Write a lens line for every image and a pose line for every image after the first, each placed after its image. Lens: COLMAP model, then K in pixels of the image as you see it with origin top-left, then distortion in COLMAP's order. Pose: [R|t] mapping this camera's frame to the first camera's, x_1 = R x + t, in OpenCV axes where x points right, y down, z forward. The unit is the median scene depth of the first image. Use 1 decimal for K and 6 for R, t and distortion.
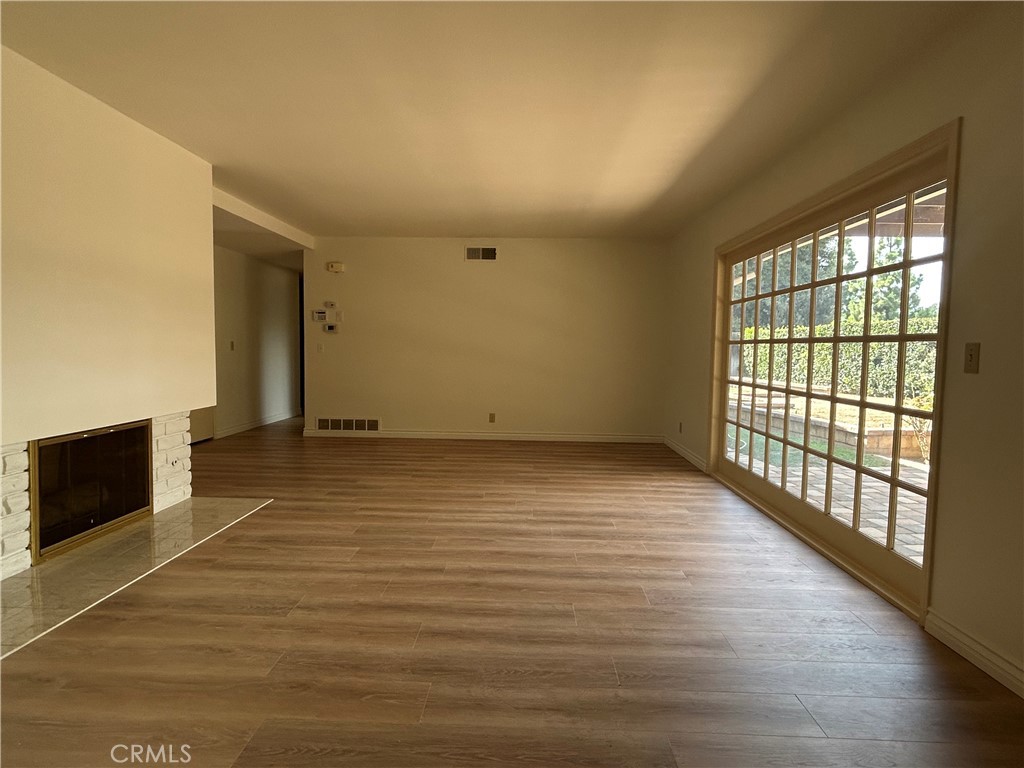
lens RADIAL K [[591.0, 0, 508.4], [0, 591.0, 386.2], [0, 0, 1]] dist [-0.003652, -0.000706]
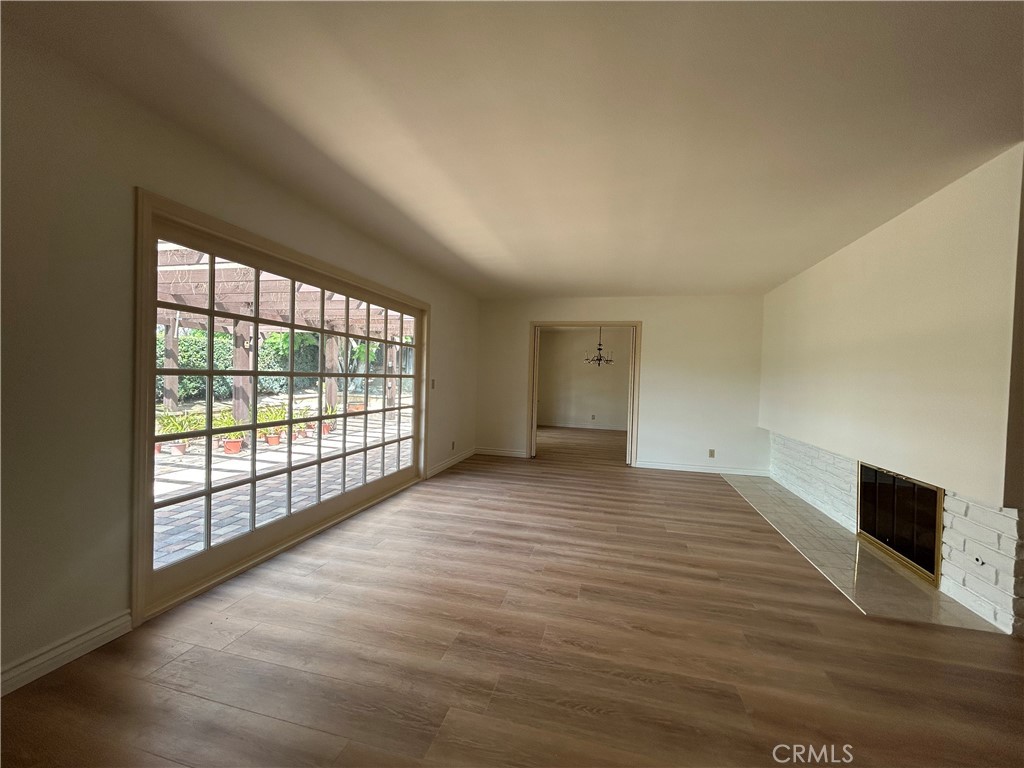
lens RADIAL K [[412.6, 0, 512.0], [0, 412.6, 384.0], [0, 0, 1]] dist [-0.007456, 0.004182]
pose [[-0.975660, -0.047341, 0.214120, -0.068491], [-0.029500, 0.995879, 0.085763, -0.147768], [-0.217297, 0.077358, -0.973035, 1.806108]]
